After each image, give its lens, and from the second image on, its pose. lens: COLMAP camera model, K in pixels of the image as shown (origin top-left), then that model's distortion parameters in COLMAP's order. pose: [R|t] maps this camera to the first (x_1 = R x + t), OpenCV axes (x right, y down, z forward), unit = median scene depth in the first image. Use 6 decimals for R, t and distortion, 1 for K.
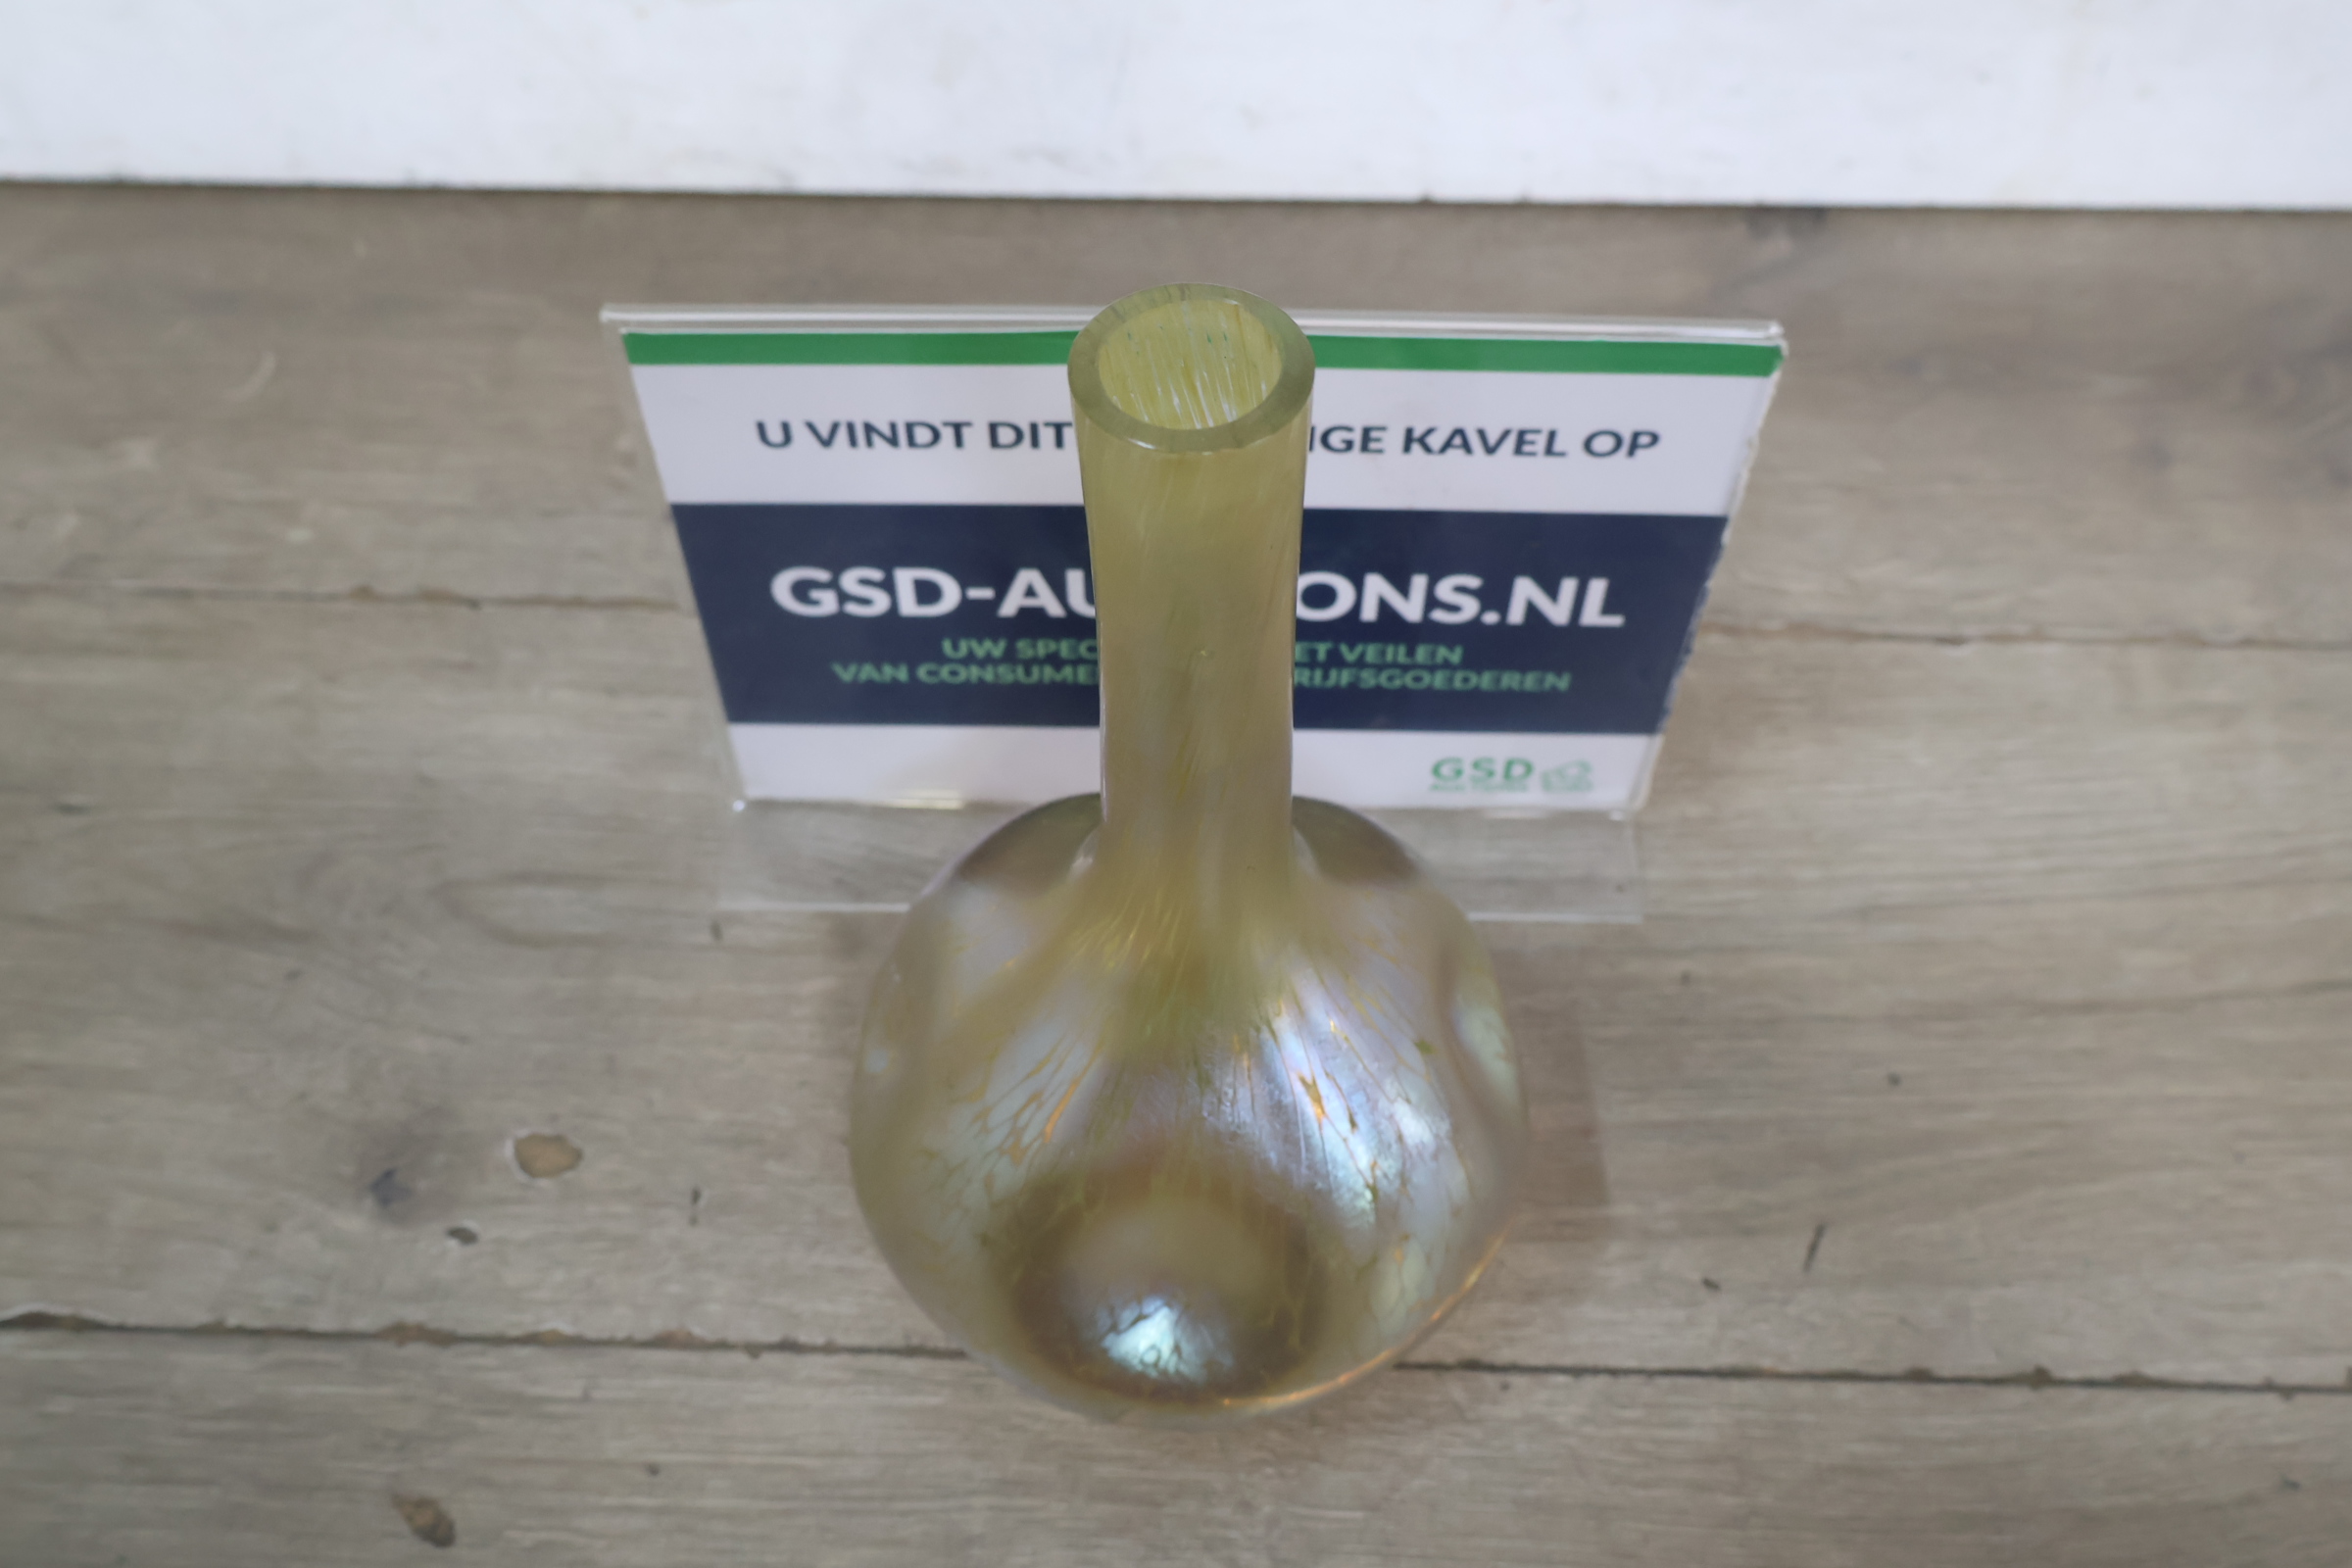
lens RADIAL K [[2191.4, 0, 1171.8], [0, 2191.4, 785.5], [0, 0, 1]] dist [0.009768, 0.000000]
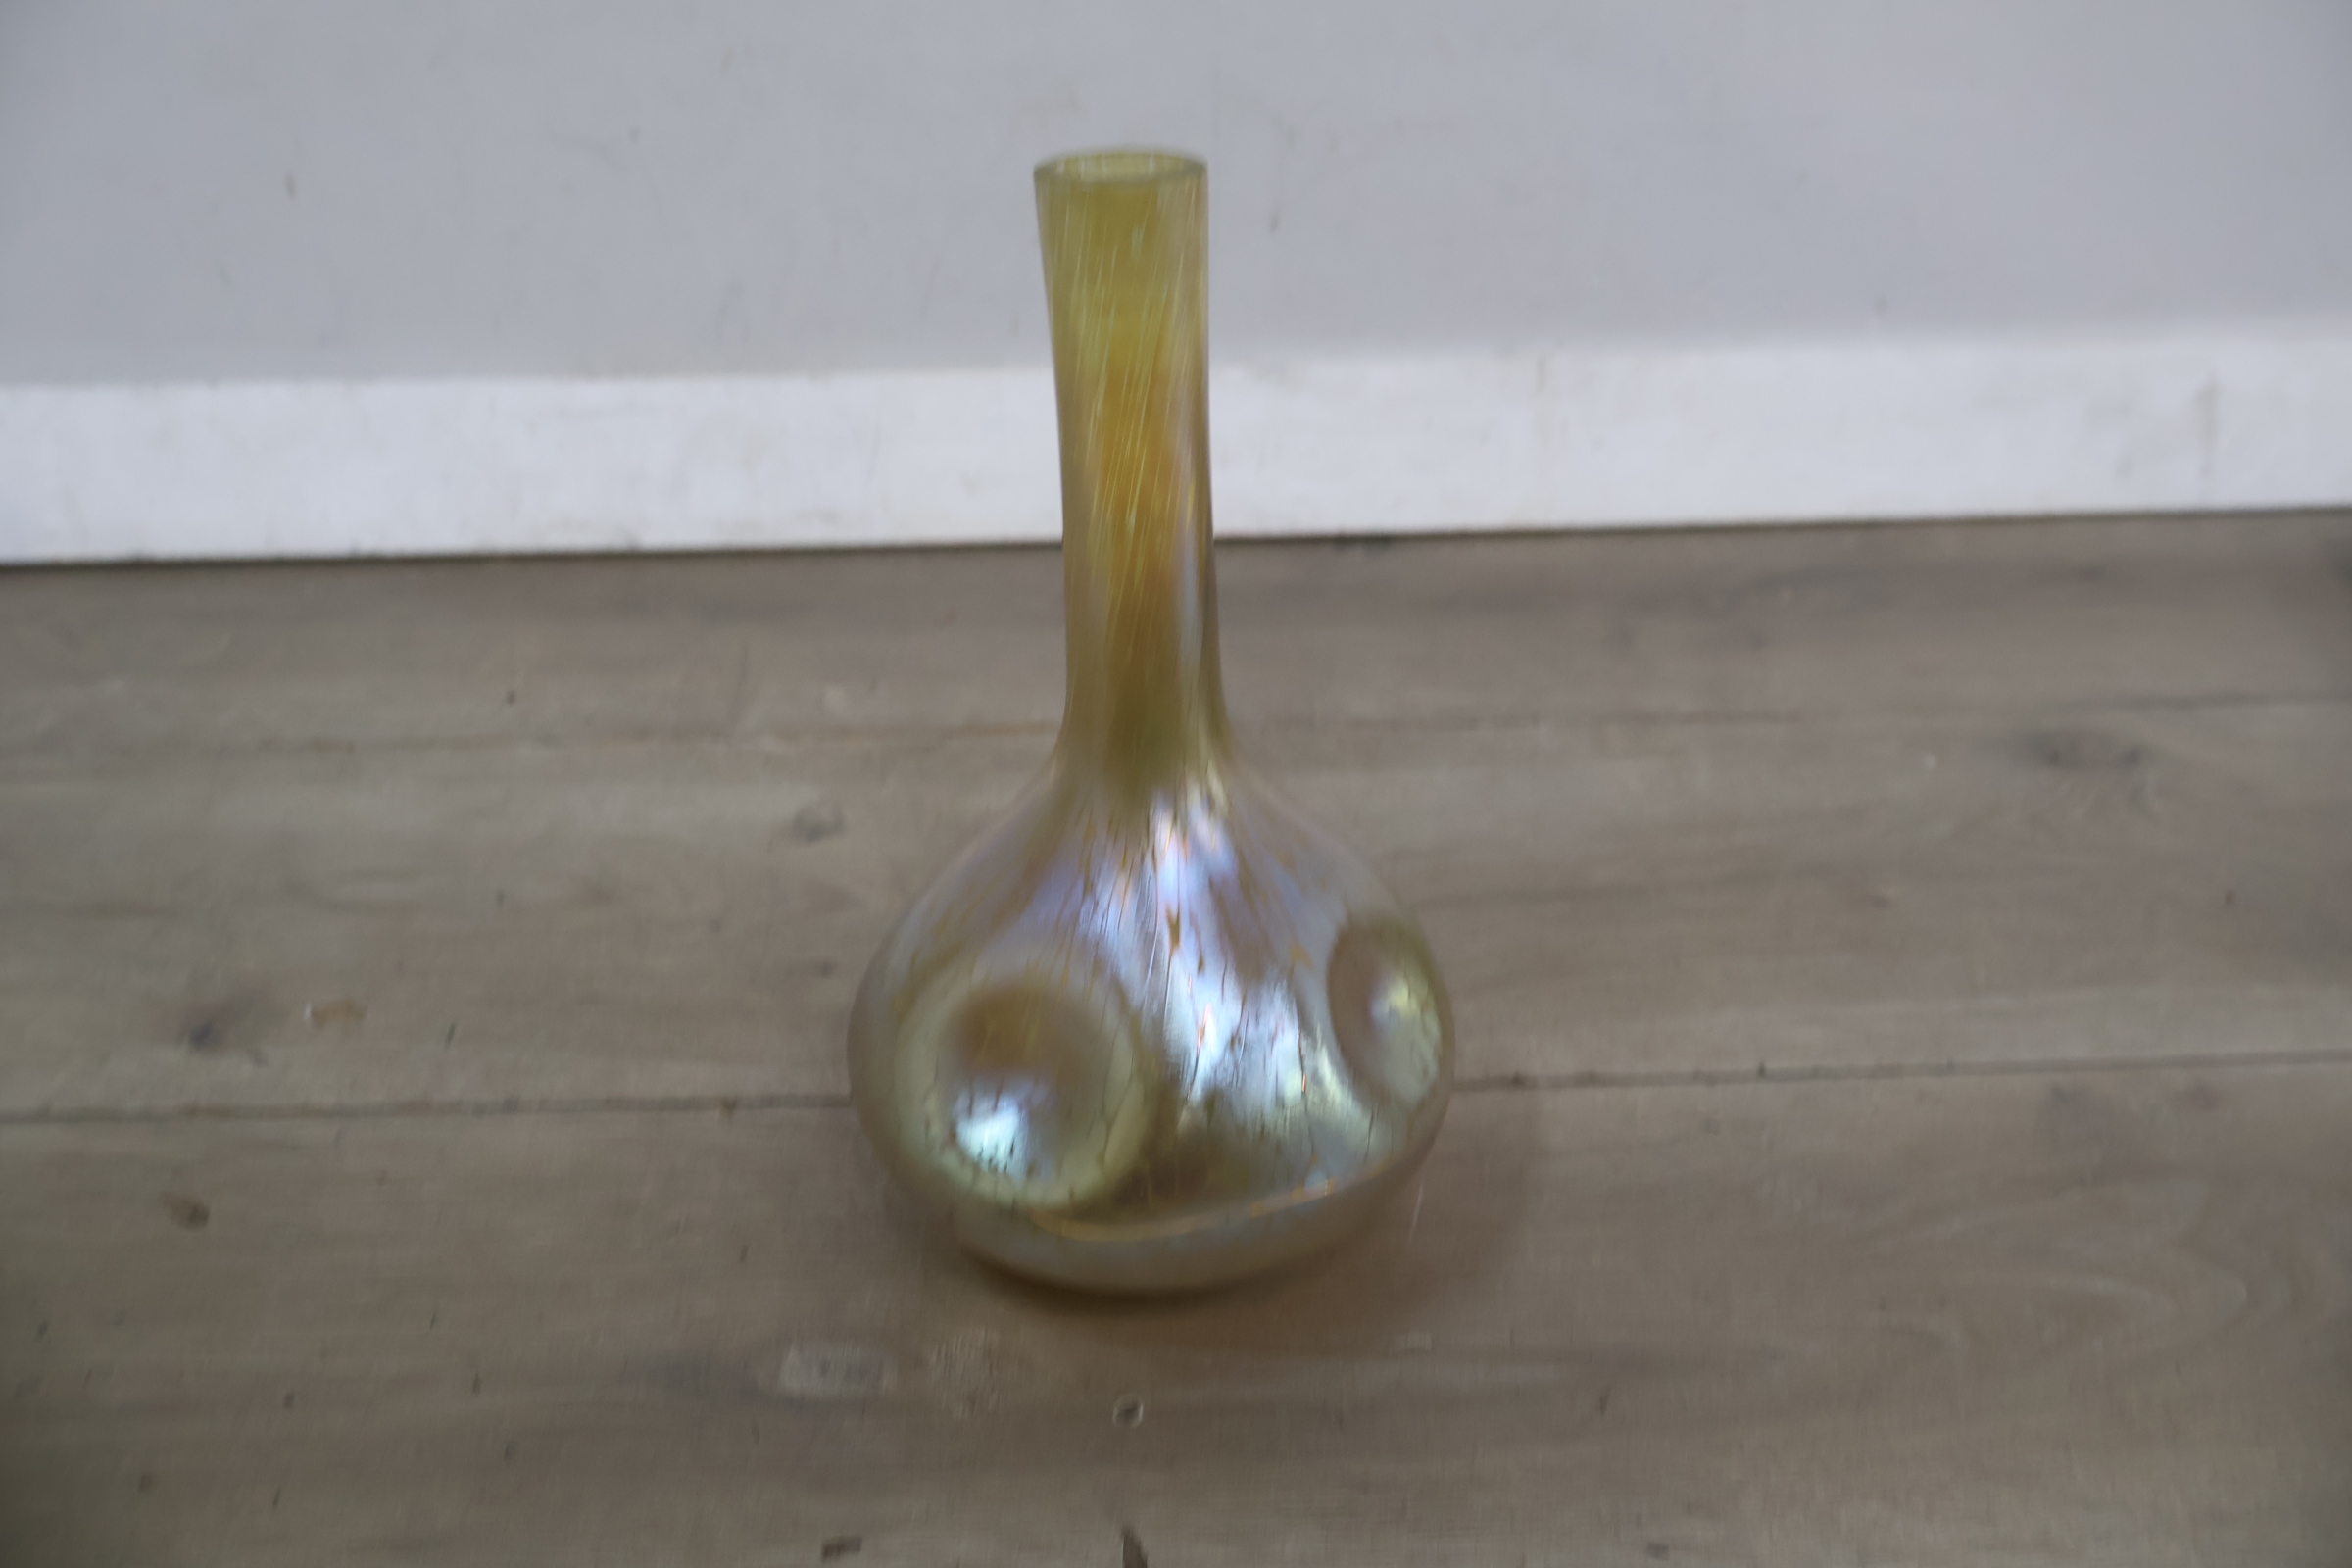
lens RADIAL K [[1981.7, 0, 1181.1], [0, 1981.7, 778.5], [0, 0, 1]] dist [-0.001296, 0.007988]
pose [[0.998552, -0.041057, 0.034770, 0.171082], [0.051900, 0.905384, -0.421411, 0.577529], [-0.014179, 0.422605, 0.906203, -0.093941]]
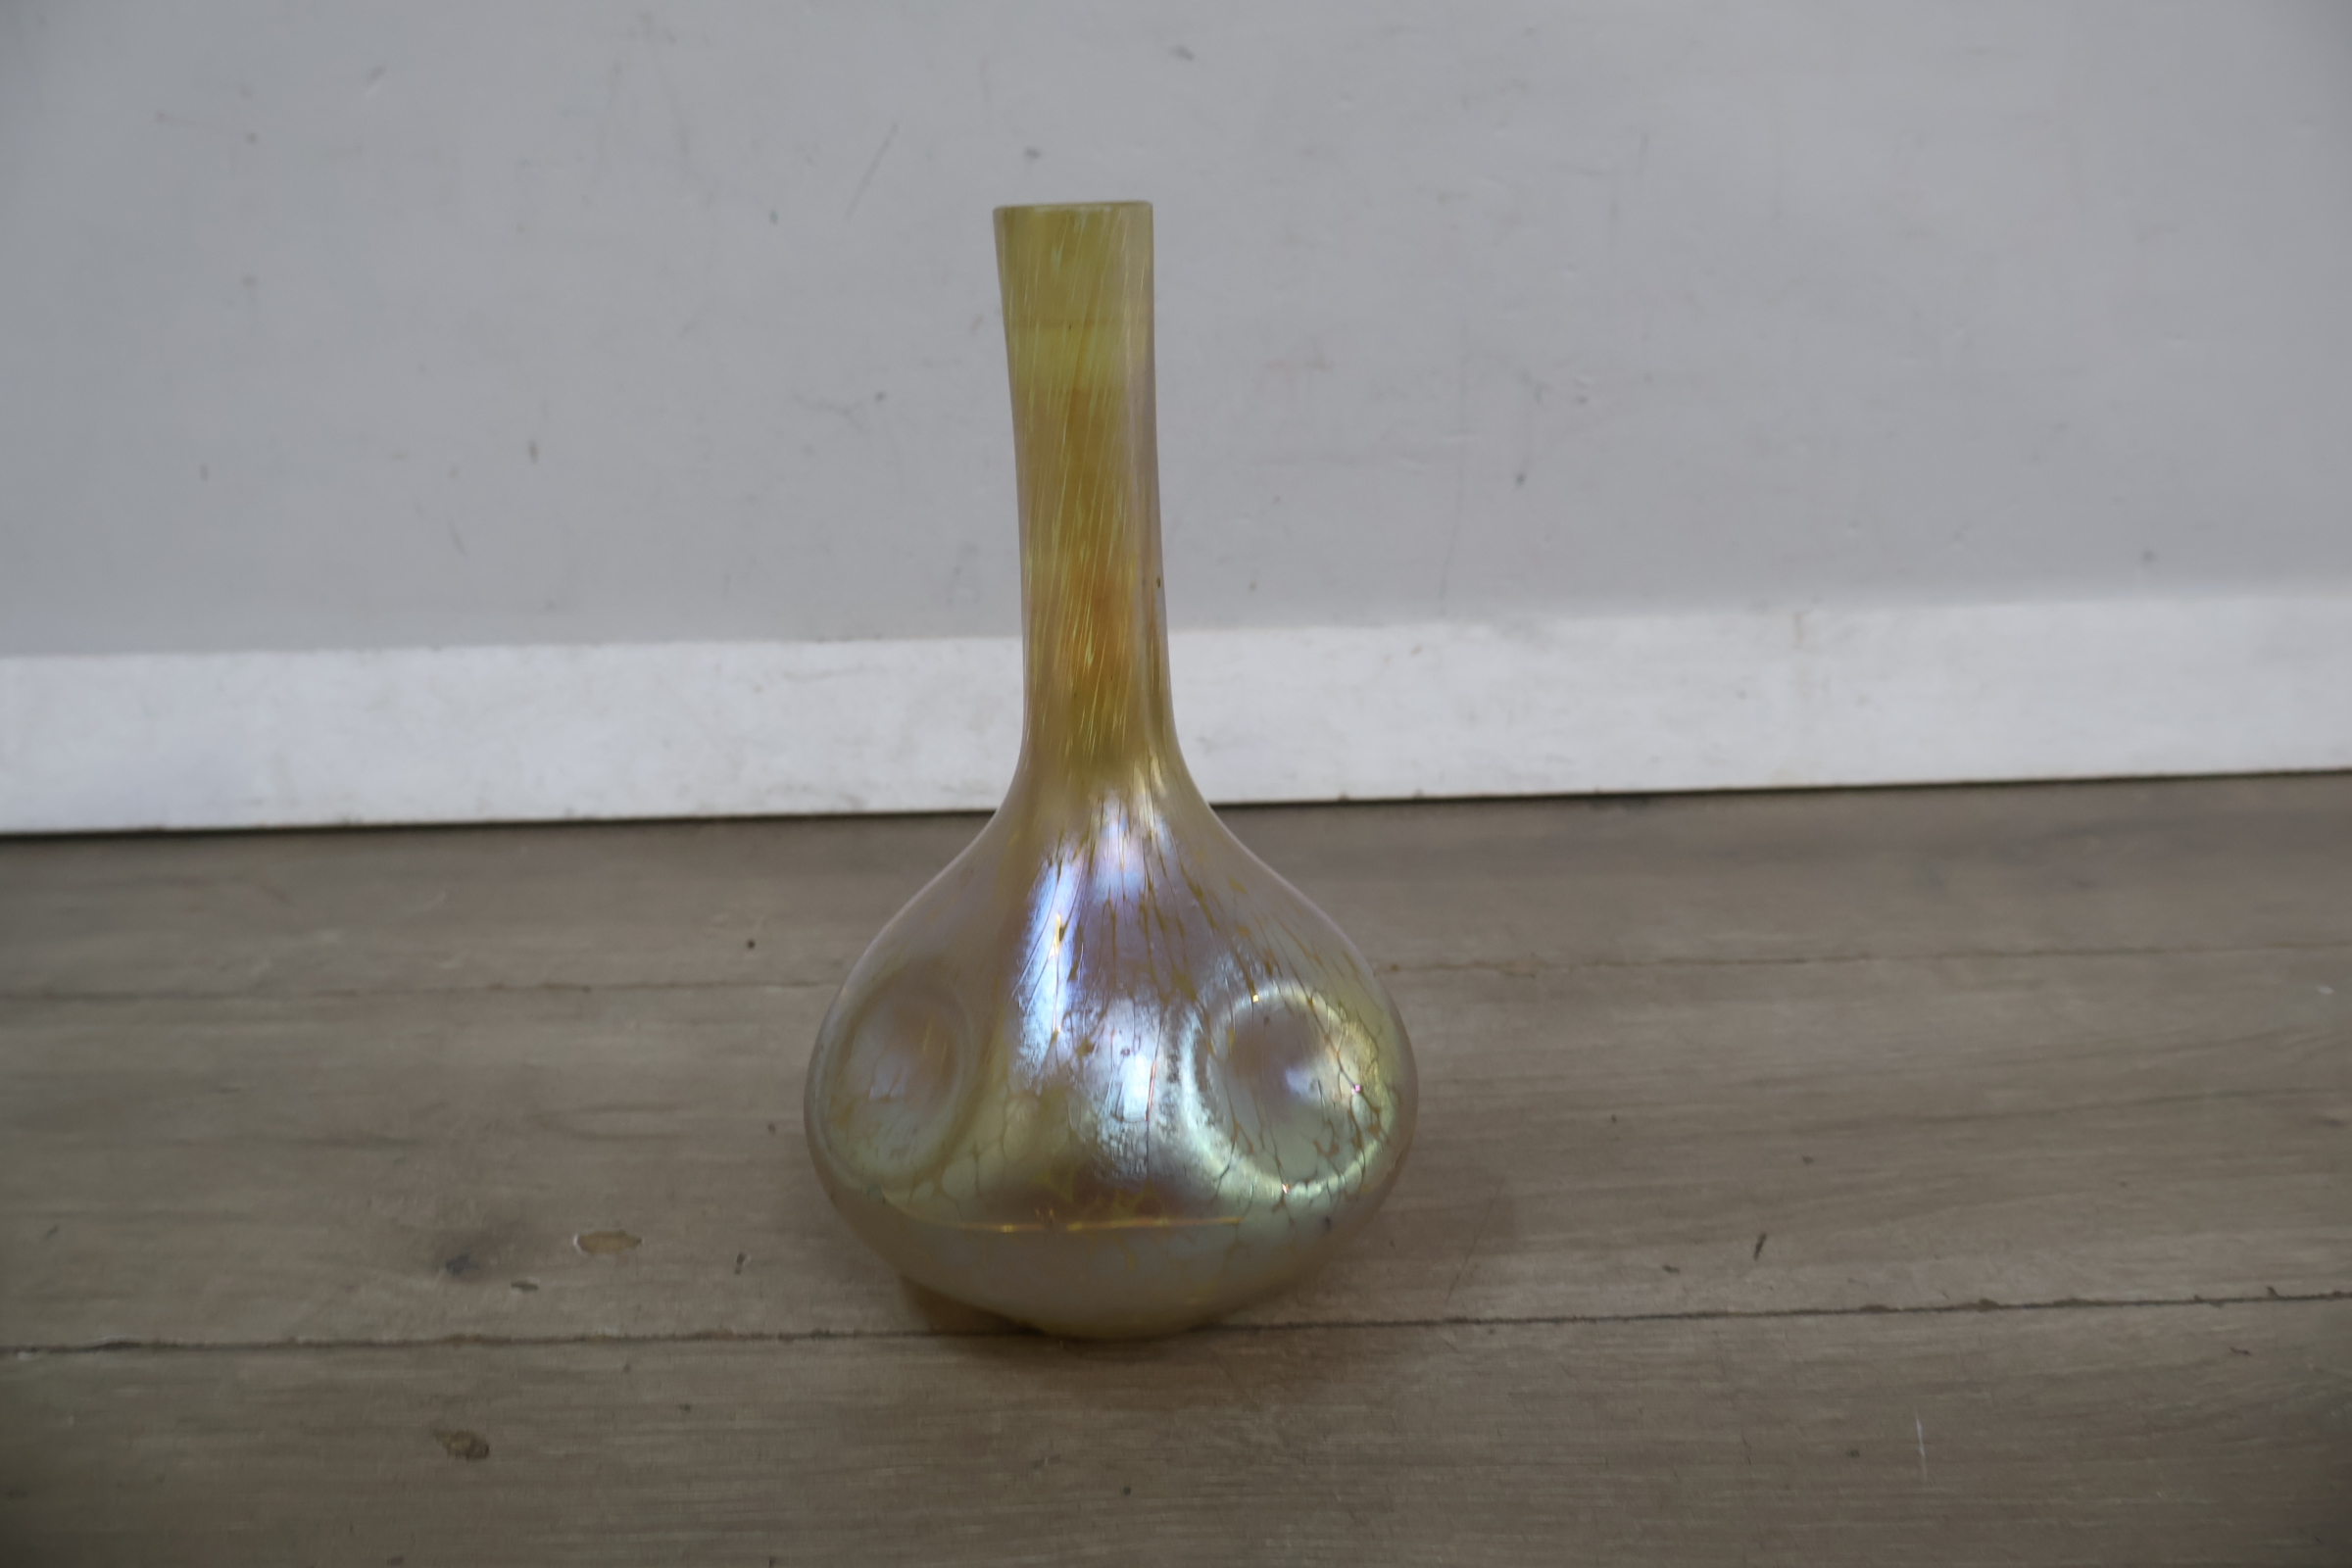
lens RADIAL K [[1981.7, 0, 1175.0], [0, 1981.7, 774.2], [0, 0, 1]] dist [-0.001296, 0.007988]
pose [[0.999001, -0.040819, 0.018202, -0.008261], [0.043536, 0.796683, -0.602827, 0.627221], [0.010105, 0.603017, 0.797664, 0.065944]]
